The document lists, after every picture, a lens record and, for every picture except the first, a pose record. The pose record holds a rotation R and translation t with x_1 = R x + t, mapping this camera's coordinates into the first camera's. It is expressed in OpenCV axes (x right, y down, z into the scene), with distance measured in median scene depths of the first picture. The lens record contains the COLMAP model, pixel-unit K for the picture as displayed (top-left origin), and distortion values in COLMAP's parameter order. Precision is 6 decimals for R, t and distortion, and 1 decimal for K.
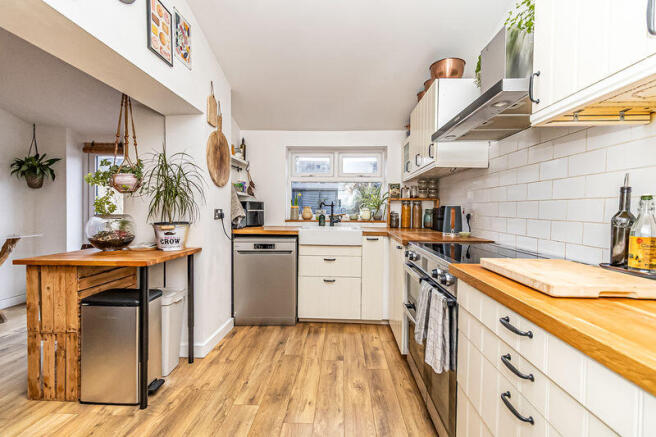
lens RADIAL K [[301.3, 0, 329.2], [0, 301.3, 216.9], [0, 0, 1]] dist [0.005424, -0.000030]
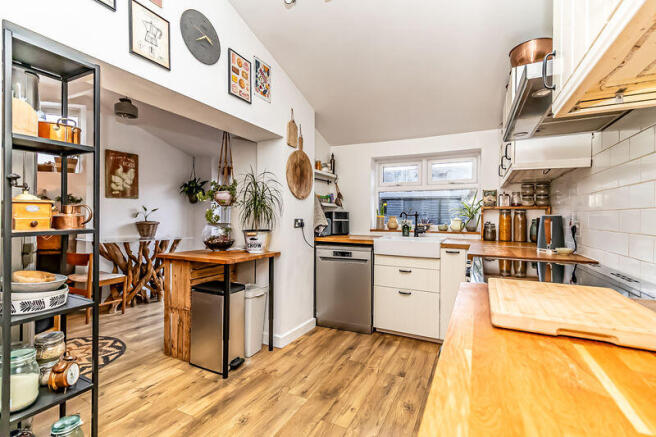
lens RADIAL K [[301.3, 0, 328.0], [0, 301.3, 217.9], [0, 0, 1]] dist [0.005424, -0.000030]
pose [[0.912089, 0.000667, -0.409991, 0.219864], [-0.011804, 0.999627, -0.024635, -0.003454], [0.409822, 0.027309, 0.911757, 0.013424]]
